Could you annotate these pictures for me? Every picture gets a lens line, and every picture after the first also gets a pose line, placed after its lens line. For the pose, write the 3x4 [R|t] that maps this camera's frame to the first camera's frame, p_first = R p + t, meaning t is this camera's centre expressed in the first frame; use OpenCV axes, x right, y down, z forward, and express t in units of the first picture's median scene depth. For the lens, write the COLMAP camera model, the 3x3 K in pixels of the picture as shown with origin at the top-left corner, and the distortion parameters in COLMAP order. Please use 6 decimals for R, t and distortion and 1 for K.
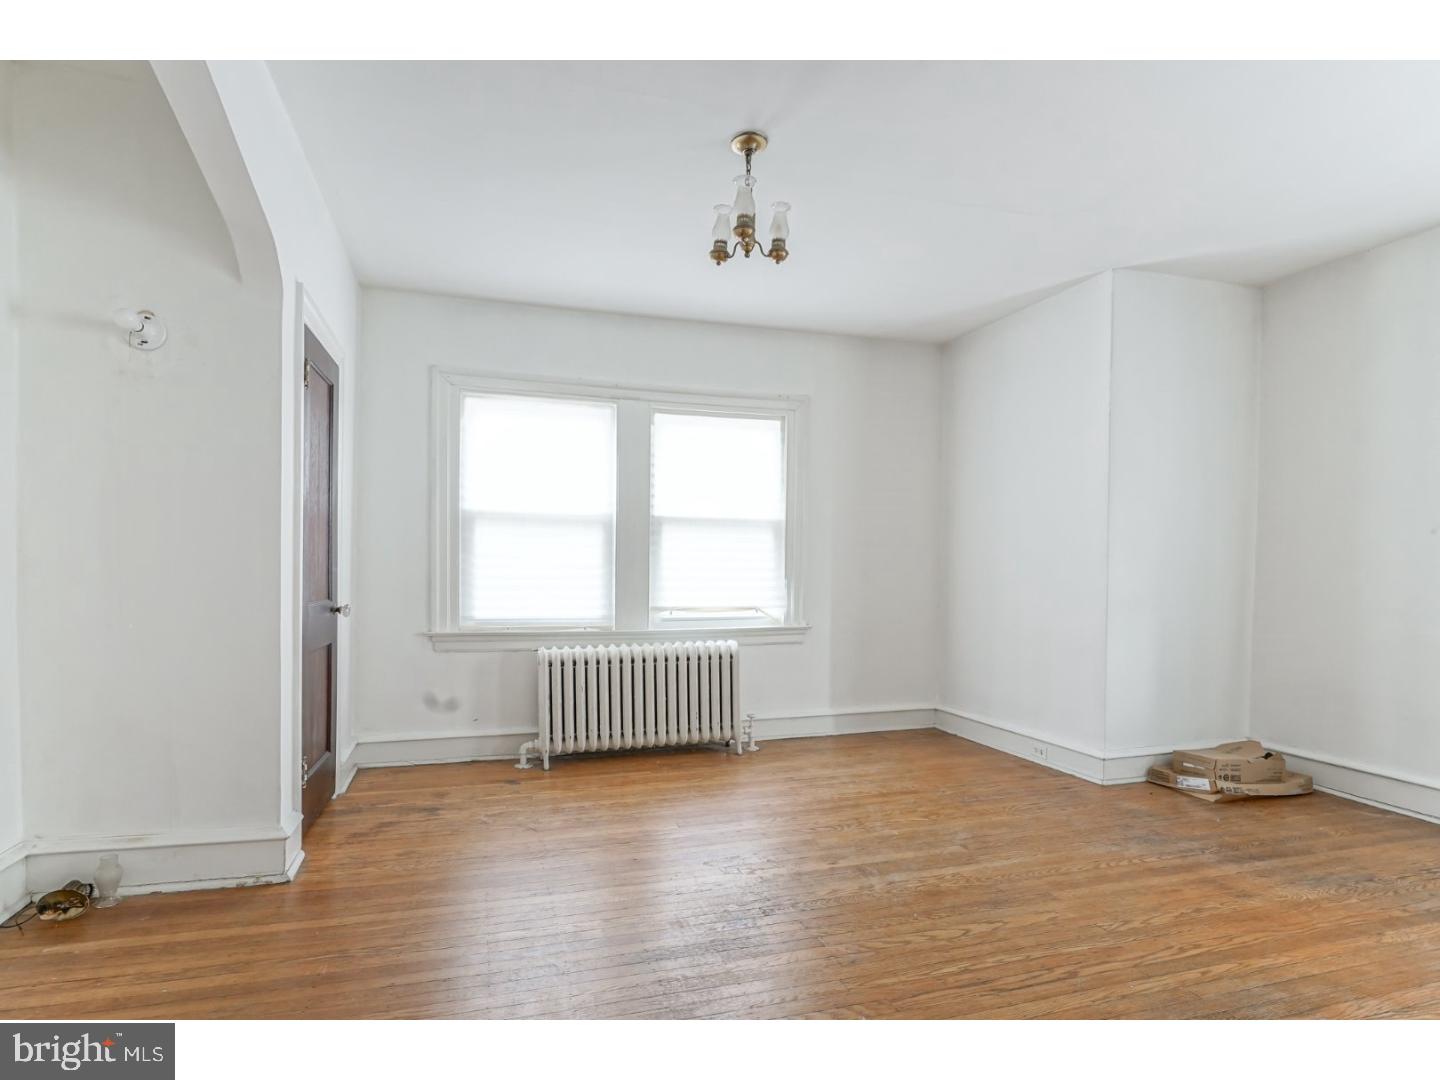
lens RADIAL K [[694.0, 0, 674.6], [0, 694.0, 567.7], [0, 0, 1]] dist [-0.017340, 0.000275]
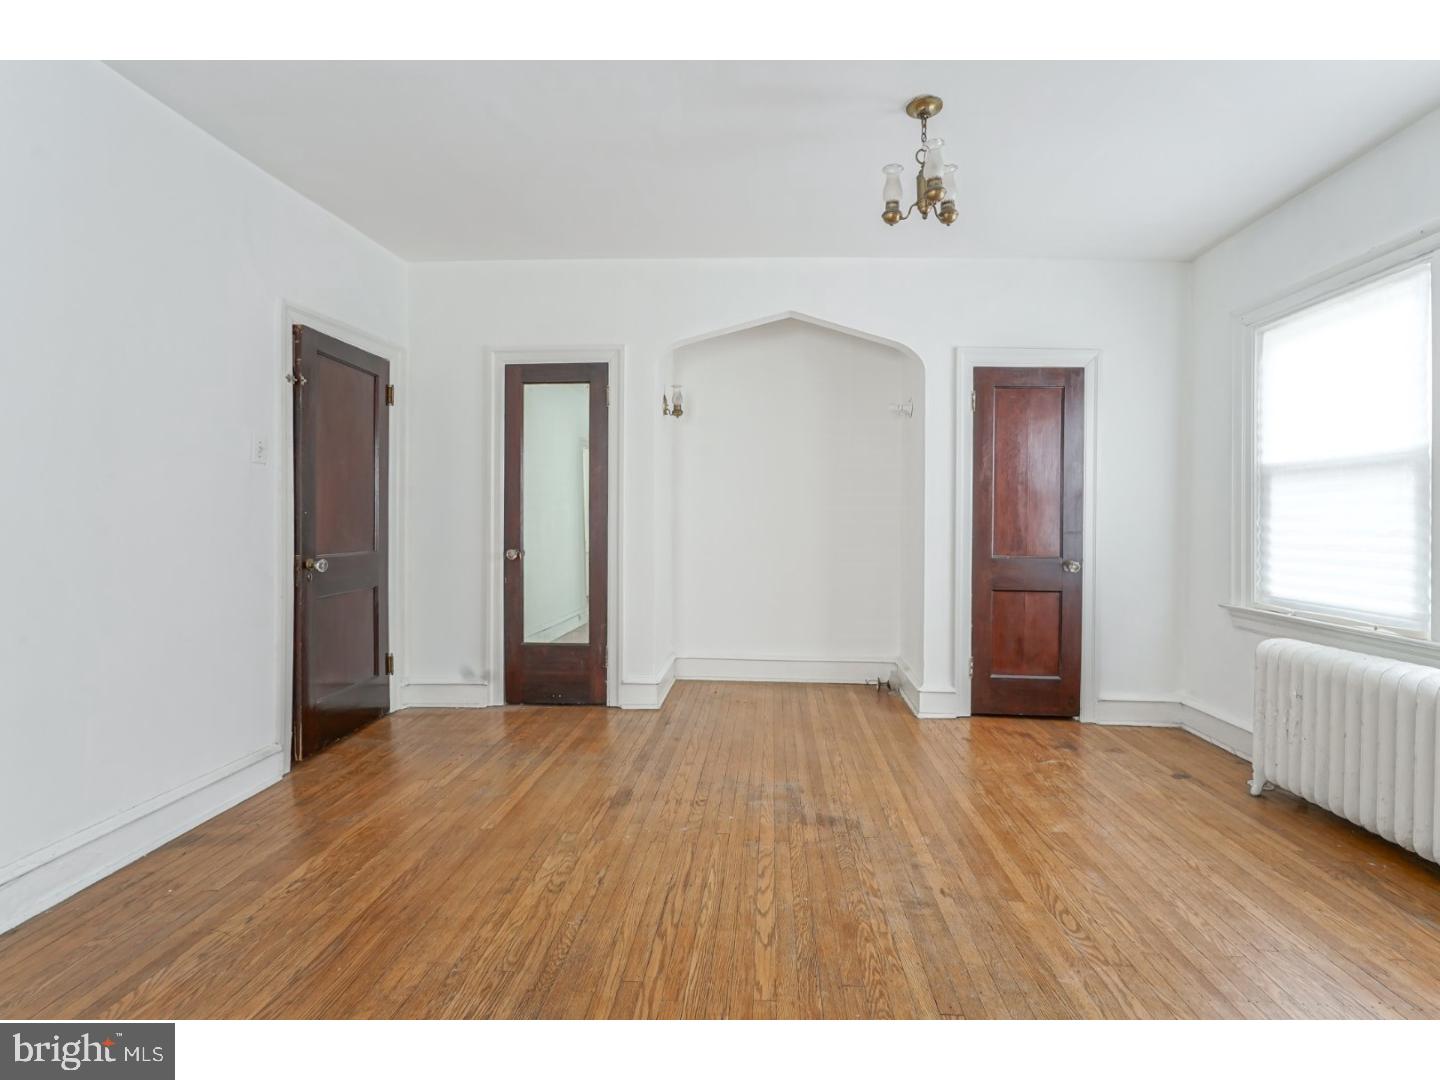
lens RADIAL K [[662.2, 0, 718.9], [0, 662.2, 526.0], [0, 0, 1]] dist [-0.001683, 0.000434]
pose [[-0.315176, -0.002896, -0.949029, 0.838603], [-0.011891, 0.999929, 0.000898, -0.002469], [0.948959, 0.011568, -0.315189, 0.785641]]
